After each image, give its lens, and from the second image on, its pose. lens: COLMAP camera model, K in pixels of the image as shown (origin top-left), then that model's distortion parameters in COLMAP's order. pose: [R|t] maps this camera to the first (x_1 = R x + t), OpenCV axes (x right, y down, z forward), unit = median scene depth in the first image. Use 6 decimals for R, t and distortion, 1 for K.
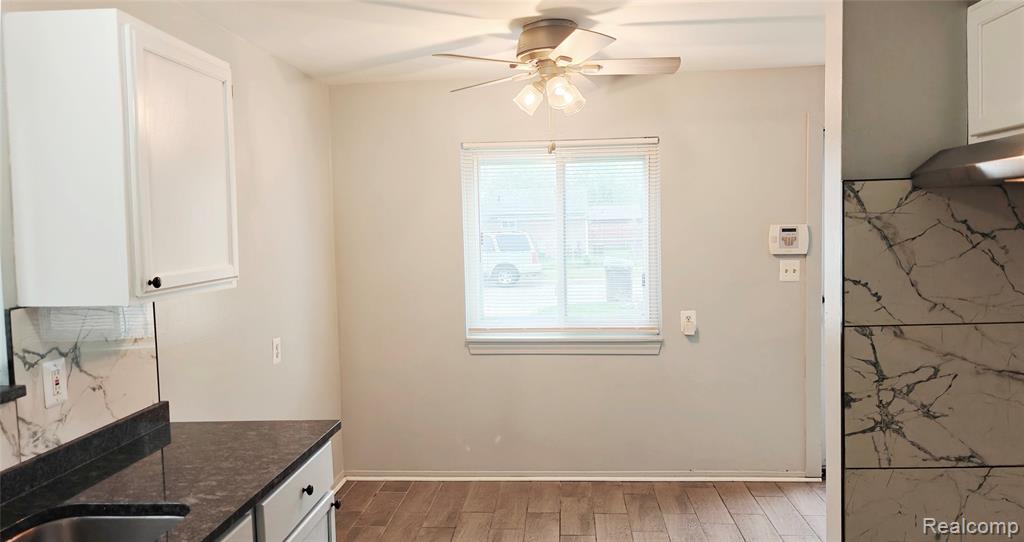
lens RADIAL K [[734.3, 0, 512.0], [0, 734.3, 271.0], [0, 0, 1]] dist [0.028501, -0.000714]
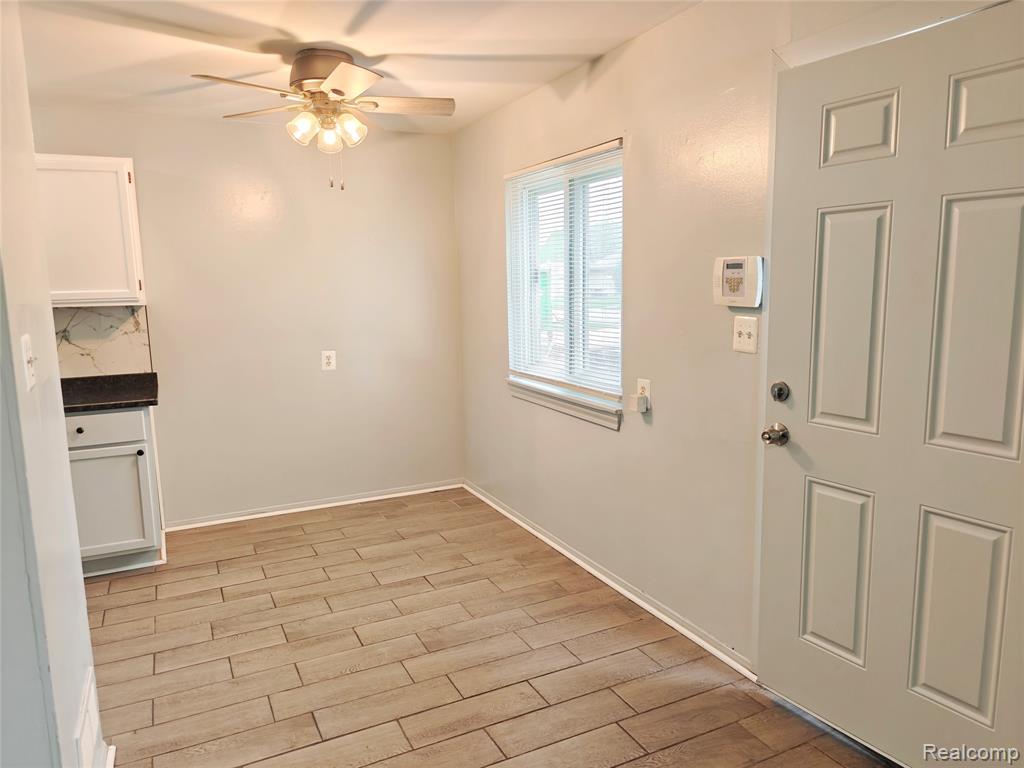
lens RADIAL K [[717.0, 0, 497.9], [0, 717.0, 387.8], [0, 0, 1]] dist [0.030365, -0.003954]
pose [[0.486304, 0.141403, -0.862272, 0.803686], [-0.045464, 0.989577, 0.136639, -0.028603], [0.872606, -0.027246, 0.487664, 0.539904]]
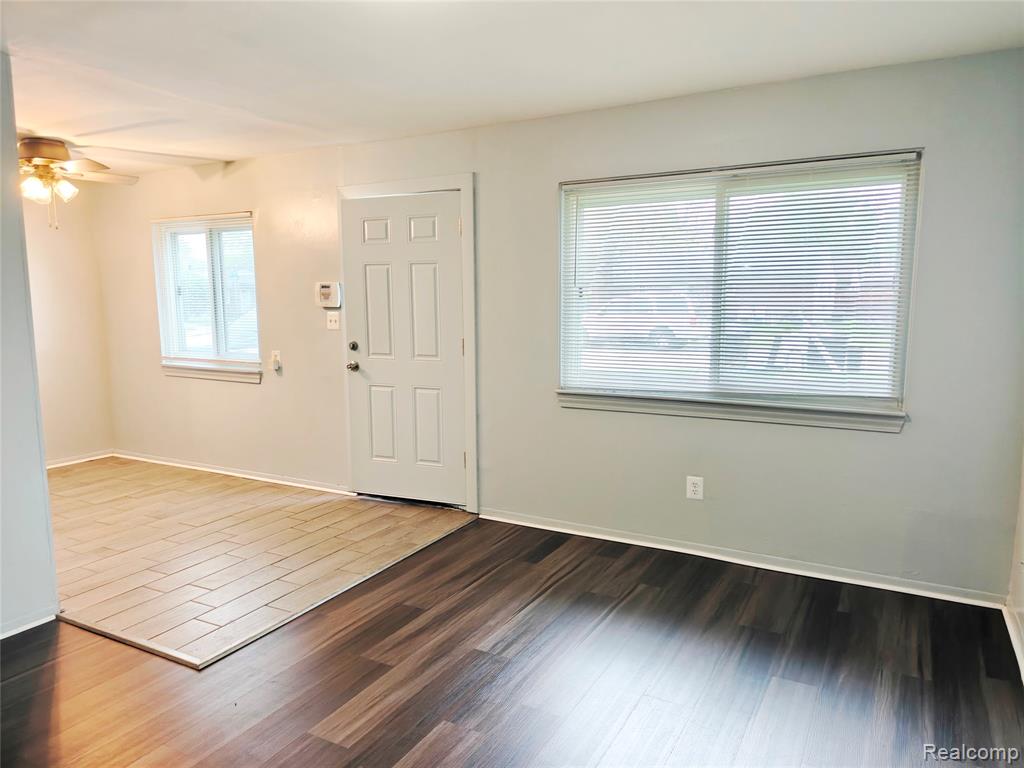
lens RADIAL K [[690.6, 0, 512.0], [0, 690.6, 384.0], [0, 0, 1]] dist [0.027340, 0.001317]
pose [[0.910160, 0.066030, -0.408960, 1.128938], [-0.035956, 0.996081, 0.080804, 0.000602], [0.412693, -0.058840, 0.908968, 0.083229]]
